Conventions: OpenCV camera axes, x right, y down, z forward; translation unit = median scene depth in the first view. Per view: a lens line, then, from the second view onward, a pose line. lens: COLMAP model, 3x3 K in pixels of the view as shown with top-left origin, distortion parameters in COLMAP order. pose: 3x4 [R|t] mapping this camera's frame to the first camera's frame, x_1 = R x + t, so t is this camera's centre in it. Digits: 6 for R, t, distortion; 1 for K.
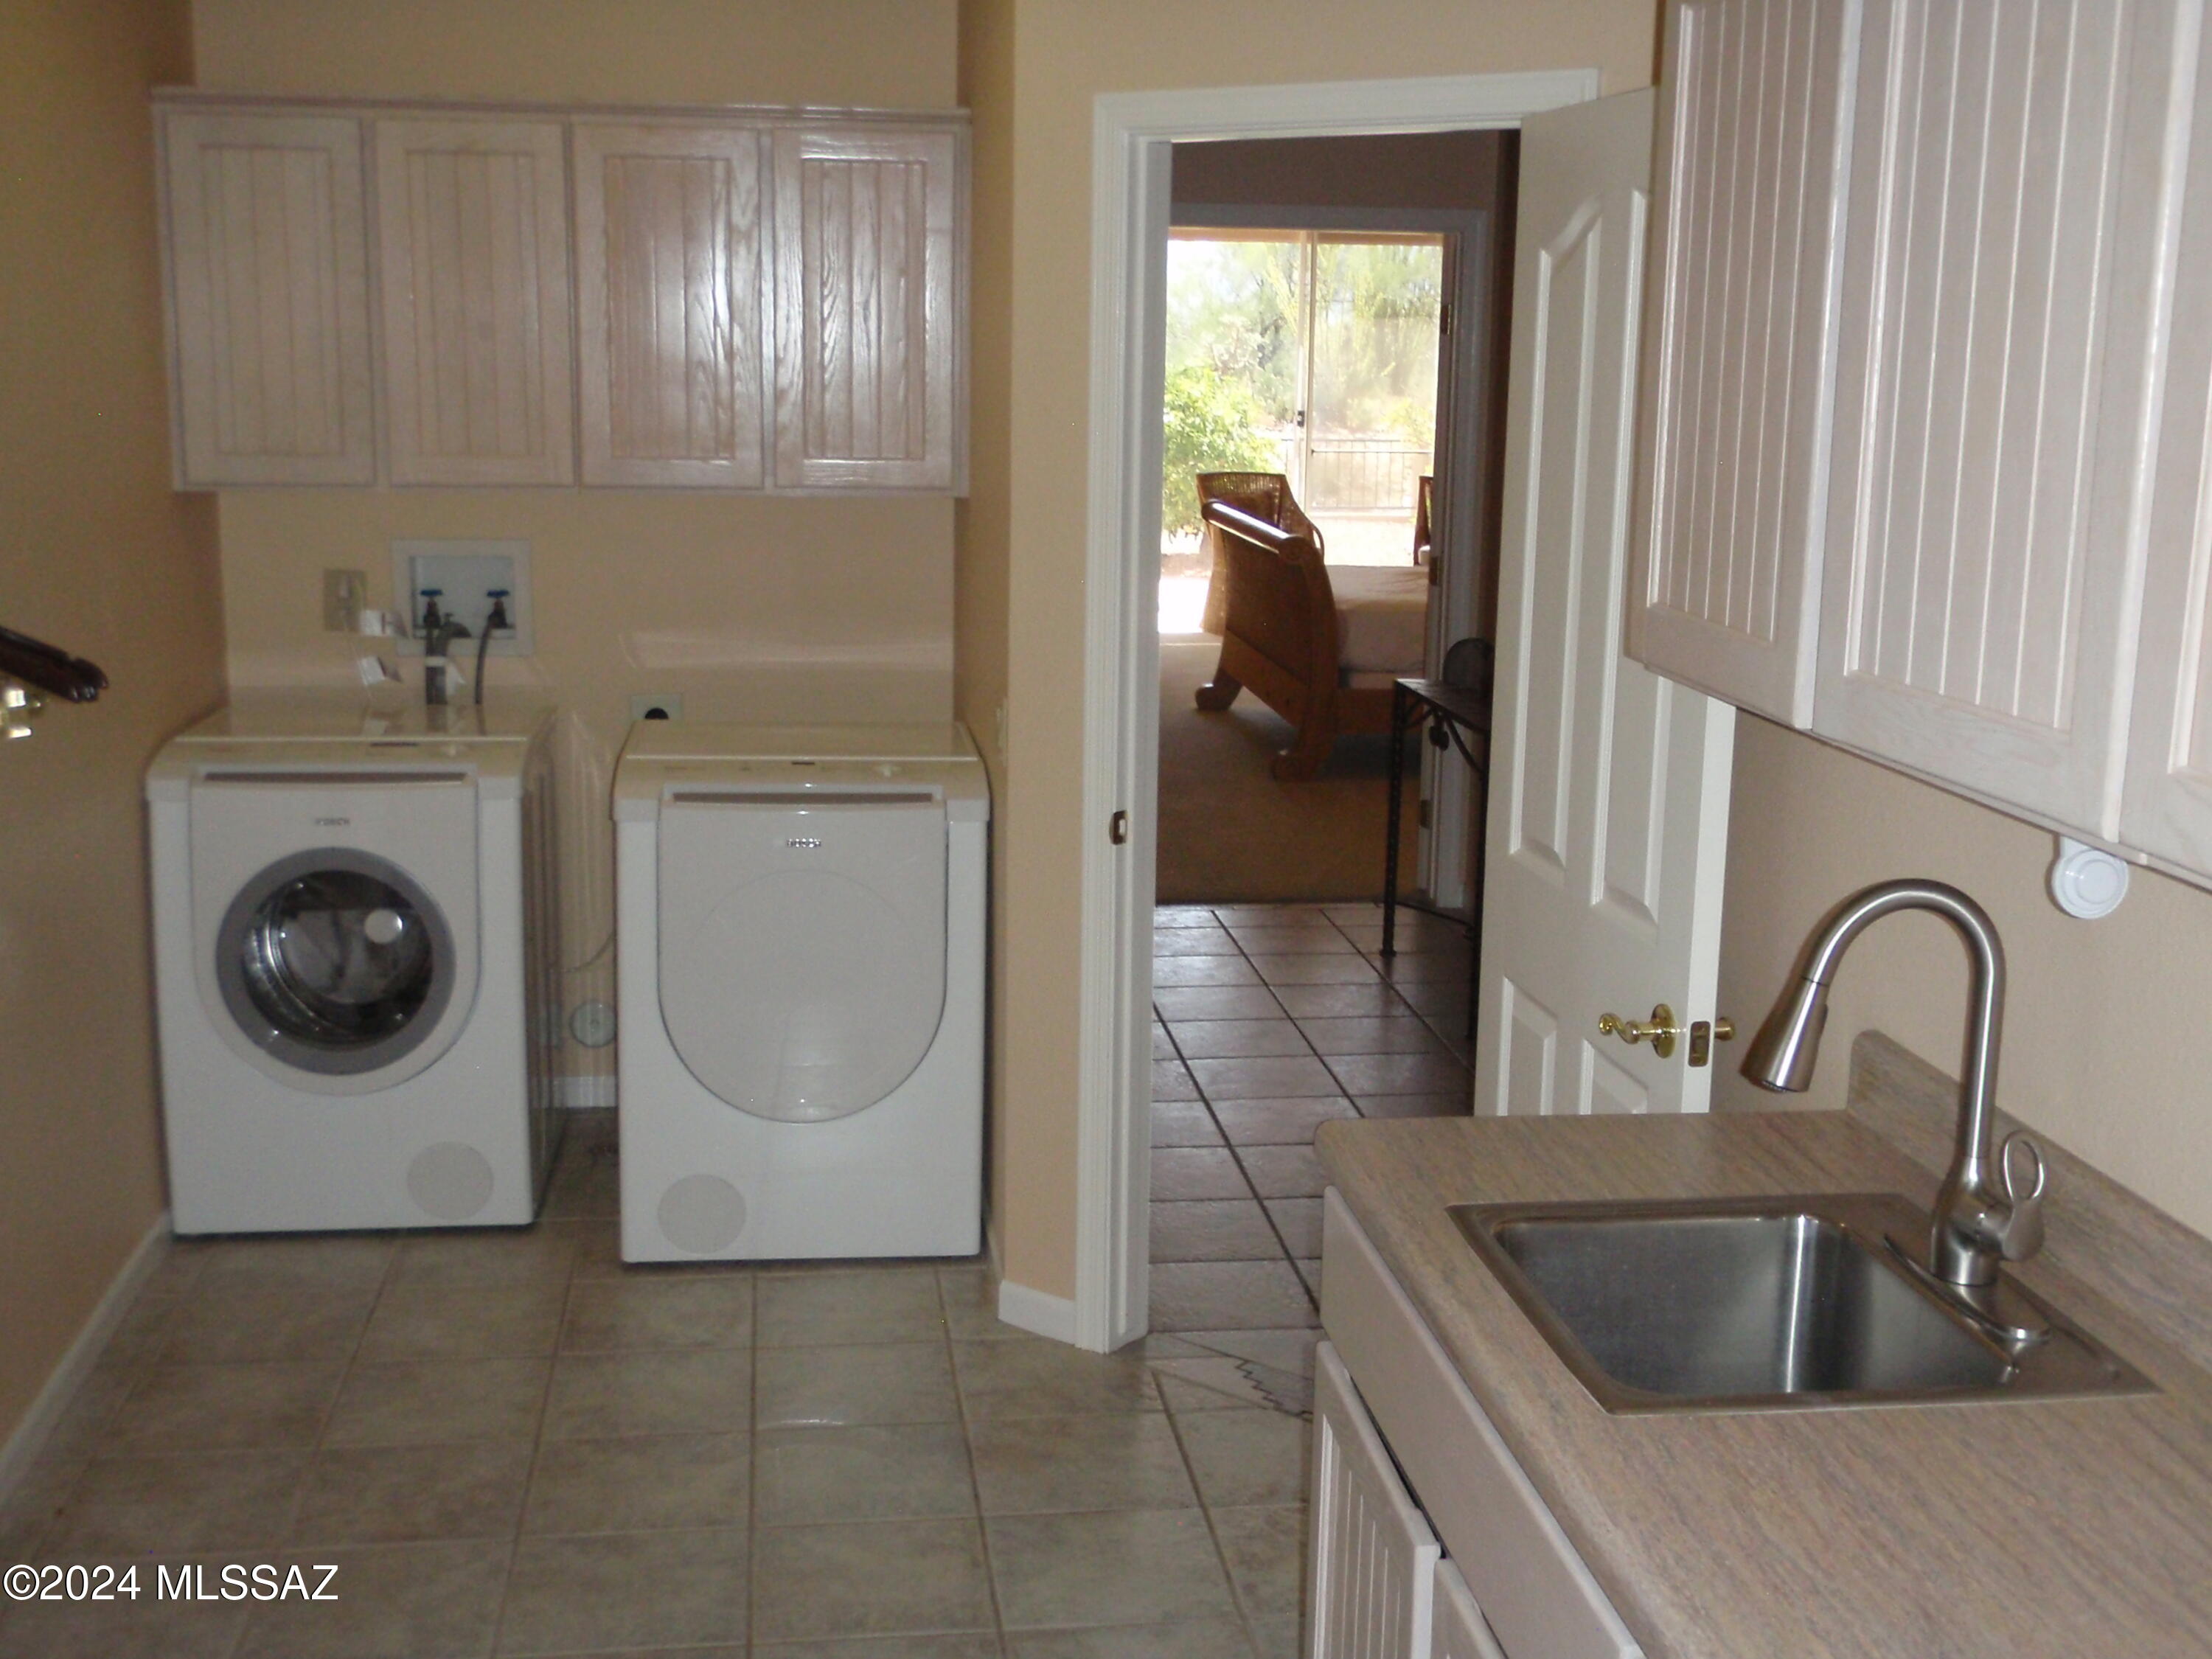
lens RADIAL K [[2535.7, 0, 1105.0], [0, 2535.7, 828.5], [0, 0, 1]] dist [0.027027, 0.000000]
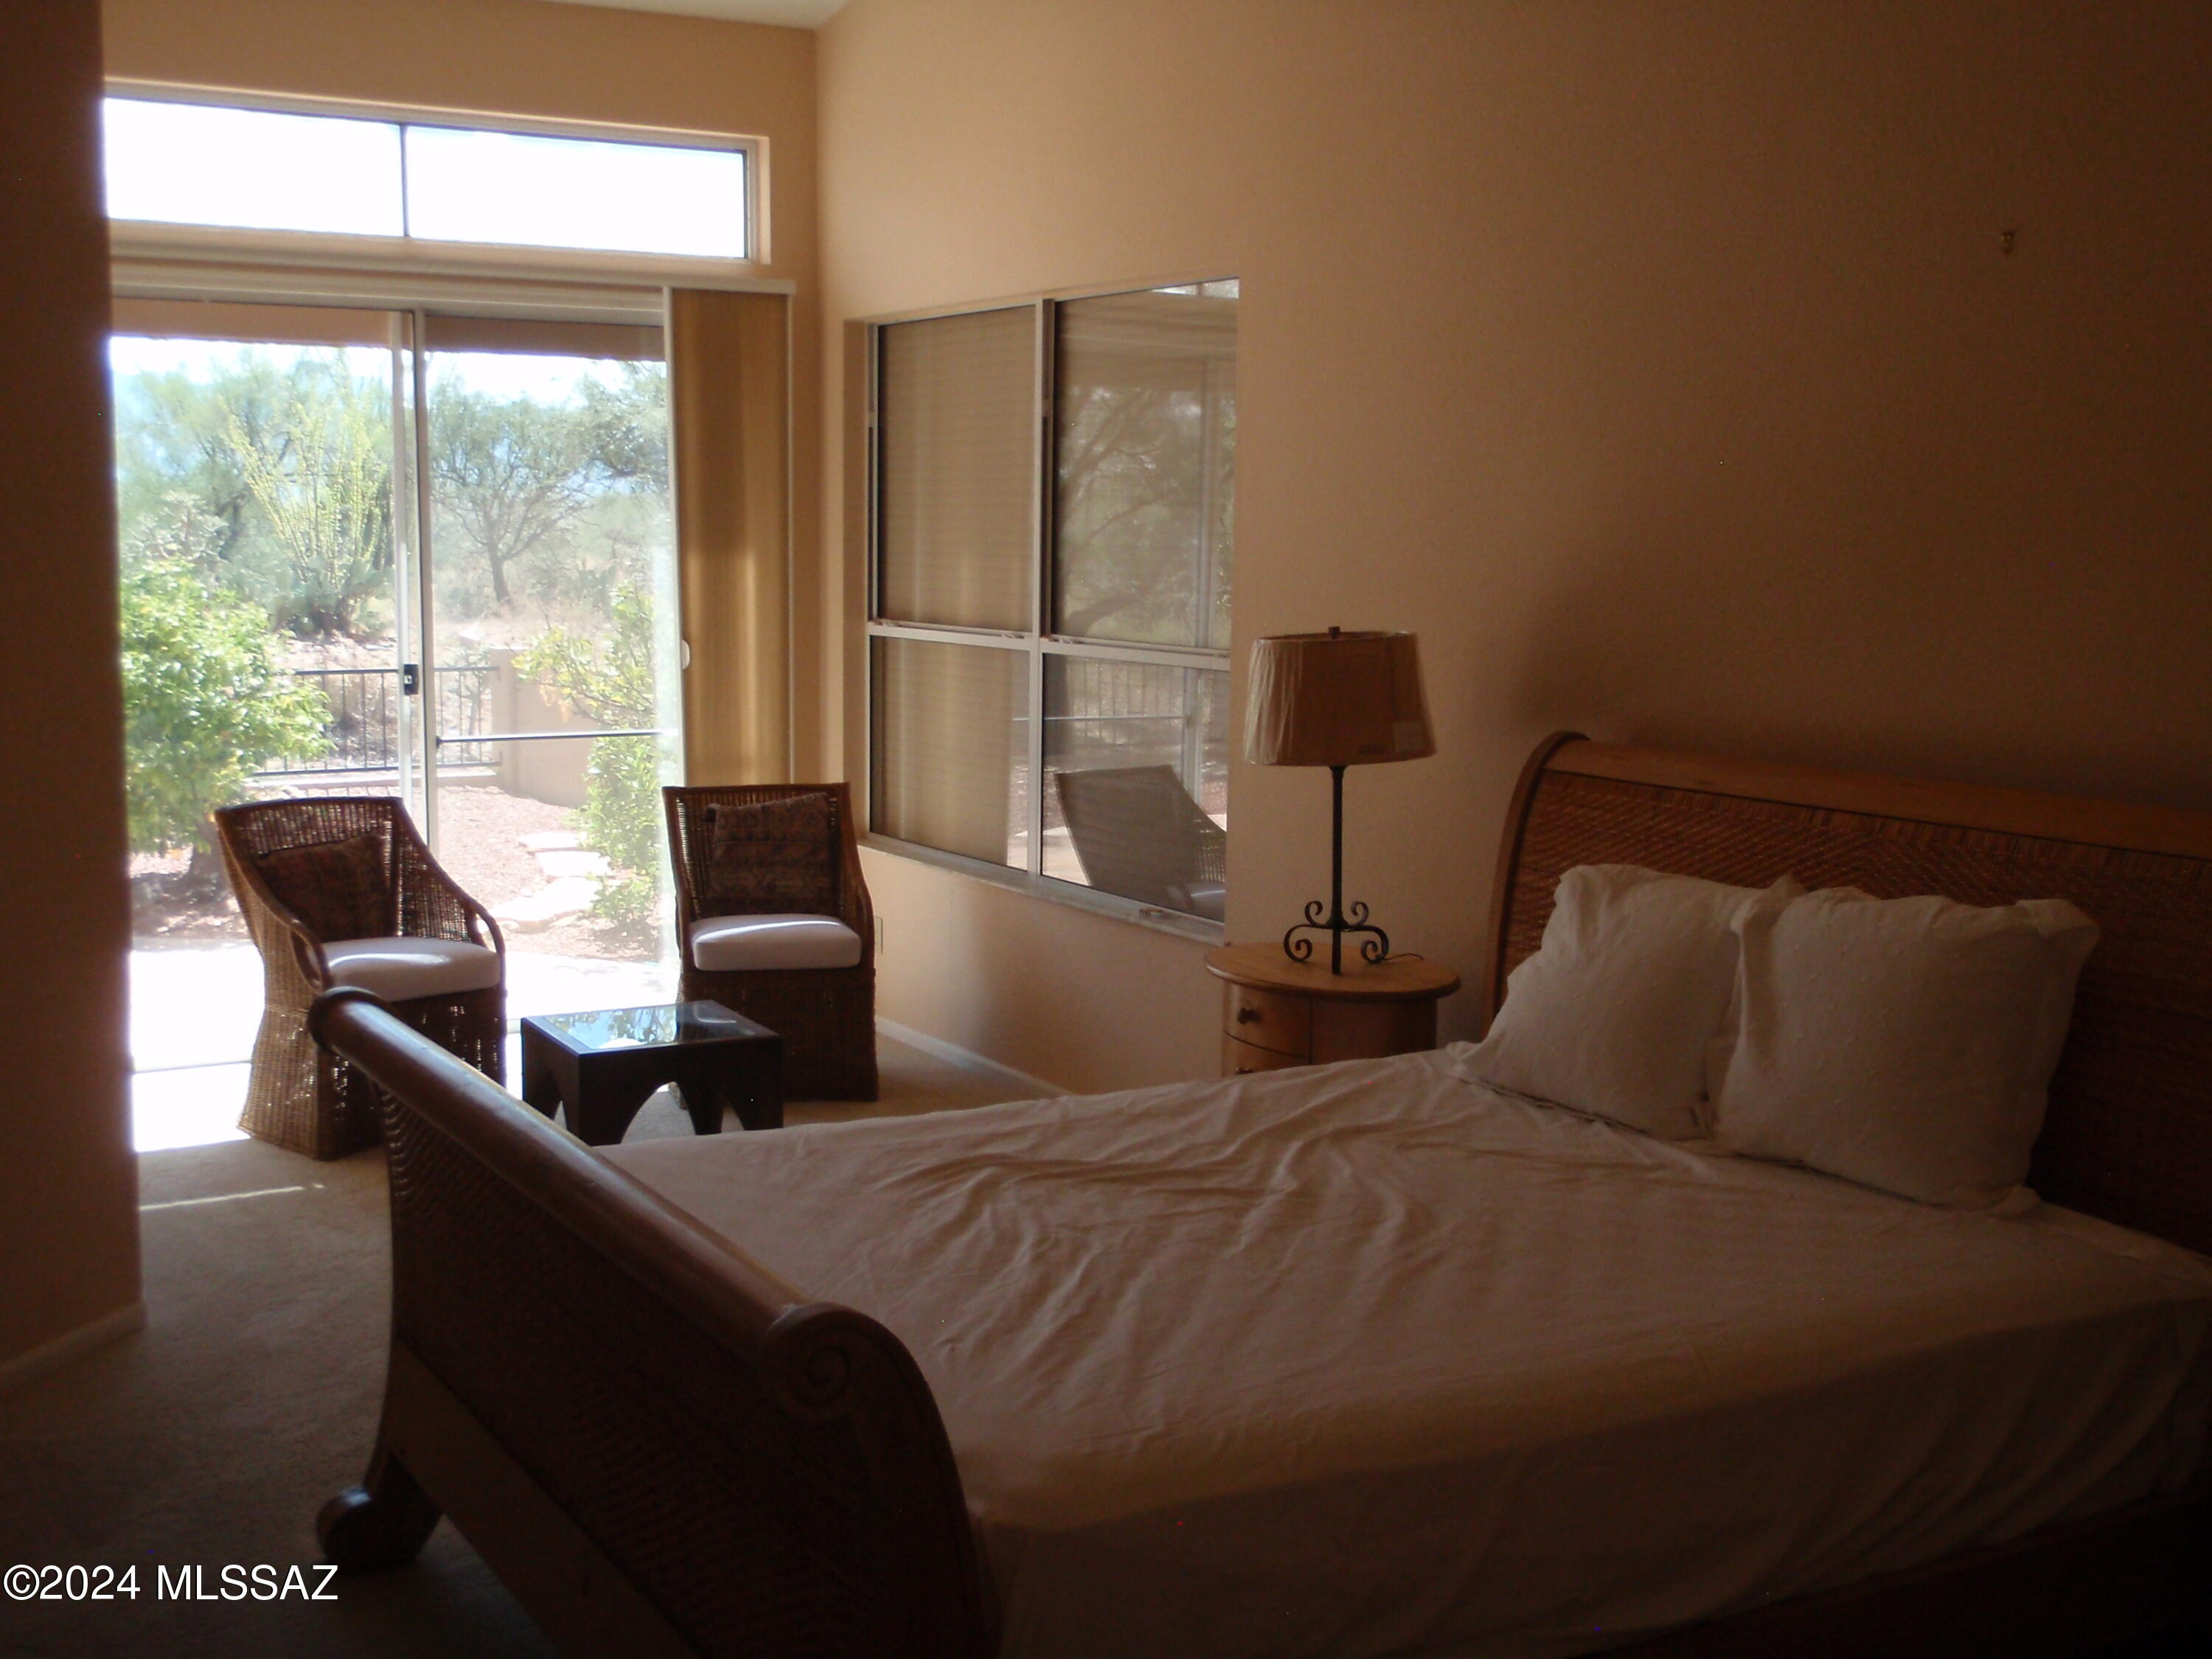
lens RADIAL K [[2535.7, 0, 1104.9], [0, 2535.7, 830.4], [0, 0, 1]] dist [0.027027, 0.000000]
pose [[0.918861, -0.054900, 0.390743, 0.001217], [0.081337, 0.995359, -0.051419, -0.041067], [-0.386107, 0.079028, 0.919063, 0.208170]]
